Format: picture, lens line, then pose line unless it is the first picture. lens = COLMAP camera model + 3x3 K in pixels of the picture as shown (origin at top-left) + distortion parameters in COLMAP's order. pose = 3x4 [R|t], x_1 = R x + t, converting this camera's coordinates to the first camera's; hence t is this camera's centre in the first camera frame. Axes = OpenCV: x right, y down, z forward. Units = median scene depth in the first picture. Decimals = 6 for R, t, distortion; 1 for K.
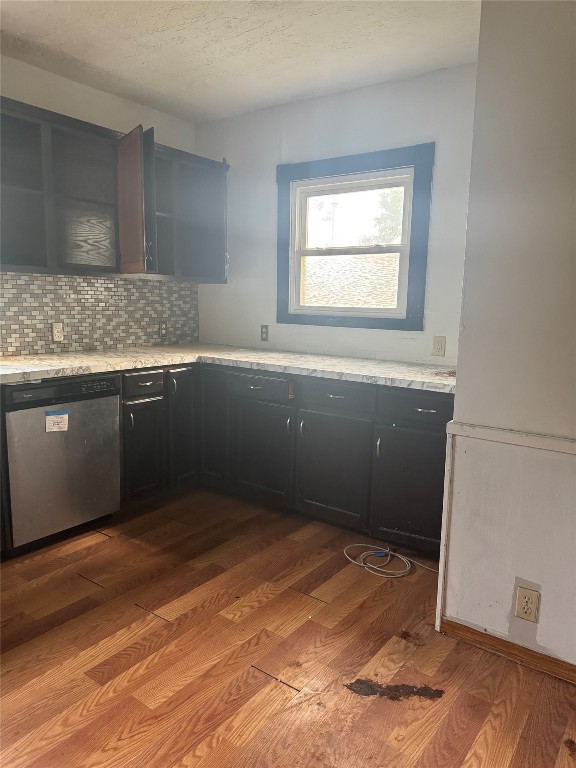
lens RADIAL K [[541.8, 0, 289.7], [0, 541.8, 382.5], [0, 0, 1]] dist [0.041110, -0.056235]
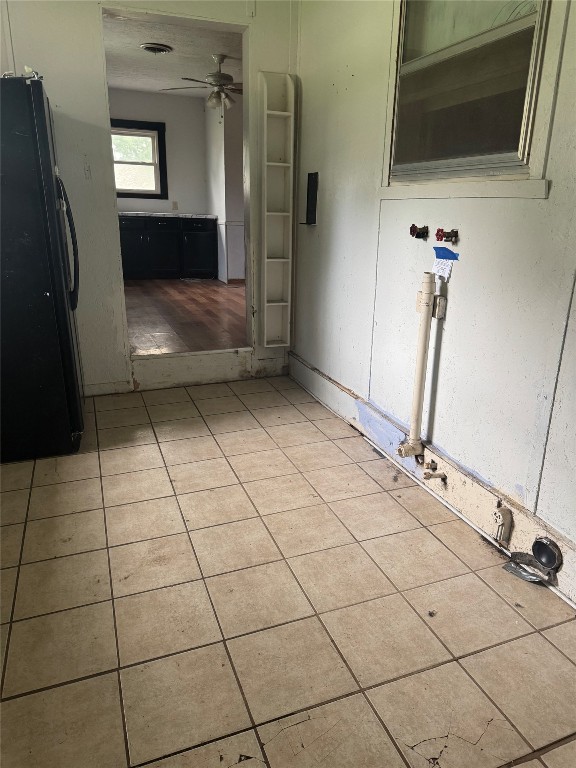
lens RADIAL K [[541.8, 0, 291.9], [0, 541.8, 386.3], [0, 0, 1]] dist [0.041110, -0.056235]
pose [[0.536738, -0.268129, 0.800012, -1.731018], [0.117407, 0.962673, 0.243876, 0.195882], [-0.835541, -0.036971, 0.548183, -0.927771]]
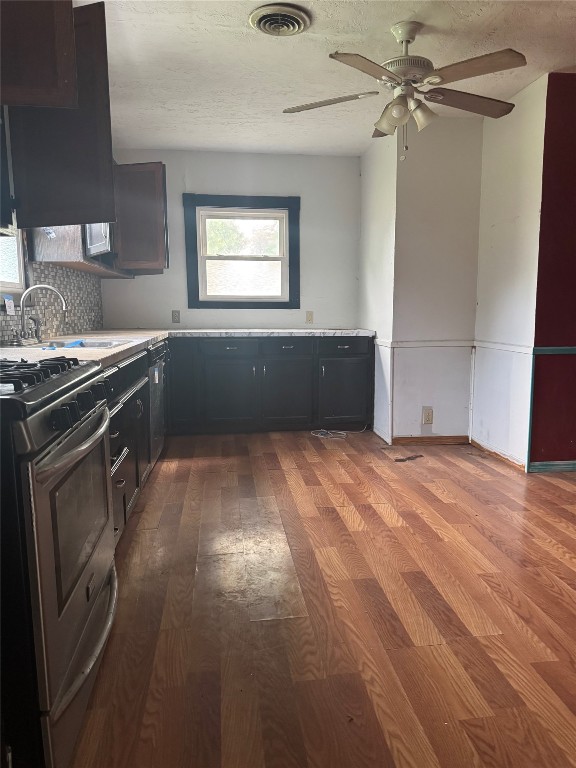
lens RADIAL K [[541.8, 0, 284.4], [0, 541.8, 382.2], [0, 0, 1]] dist [0.041110, -0.056235]
pose [[0.735336, -0.111447, 0.668476, -0.916076], [0.122068, 0.992034, 0.031112, 0.070309], [-0.666619, 0.058722, 0.743082, -0.183091]]
